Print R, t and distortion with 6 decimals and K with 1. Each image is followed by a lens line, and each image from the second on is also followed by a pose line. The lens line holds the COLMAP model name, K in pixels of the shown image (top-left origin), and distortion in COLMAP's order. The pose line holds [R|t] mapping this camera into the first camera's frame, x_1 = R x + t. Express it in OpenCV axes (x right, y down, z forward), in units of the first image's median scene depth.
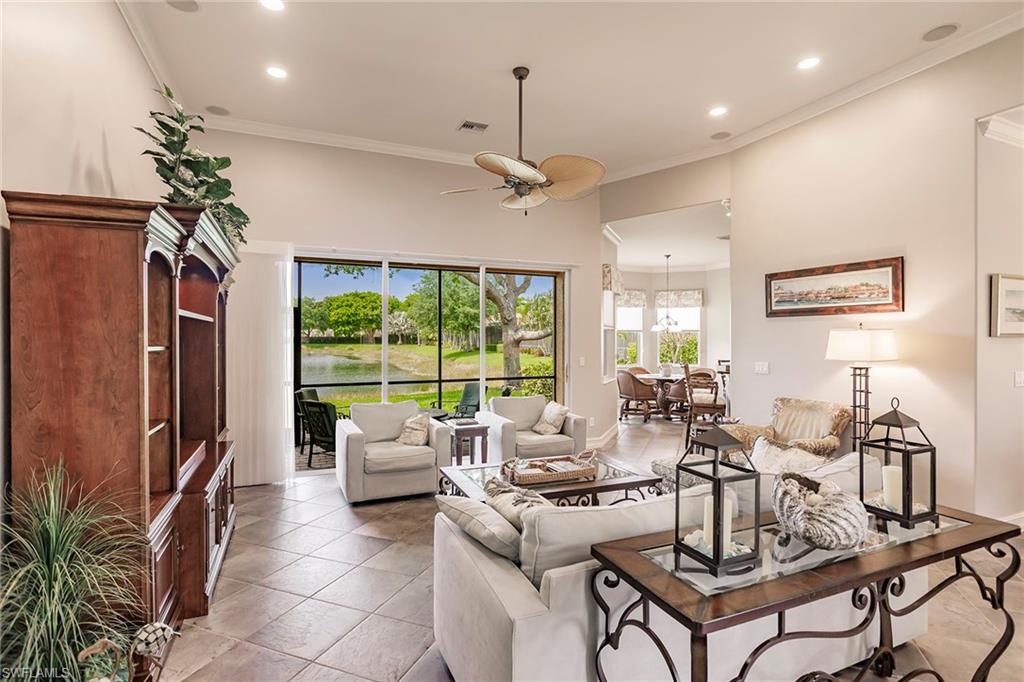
lens RADIAL K [[511.2, 0, 508.4], [0, 511.2, 337.7], [0, 0, 1]] dist [-0.002481, -0.001657]
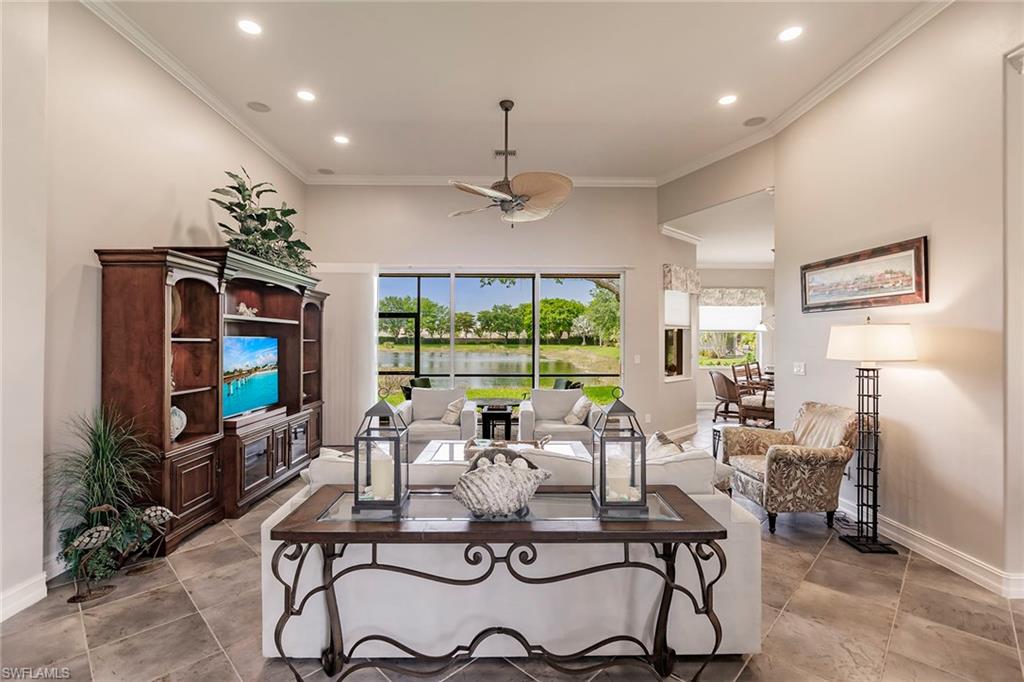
lens RADIAL K [[467.3, 0, 498.2], [0, 467.3, 339.2], [0, 0, 1]] dist [0.006170, -0.001618]
pose [[0.918994, 0.001933, -0.394266, 0.380223], [-0.002191, 0.999998, -0.000204, 0.009192], [0.394265, 0.001051, 0.918996, 0.019901]]
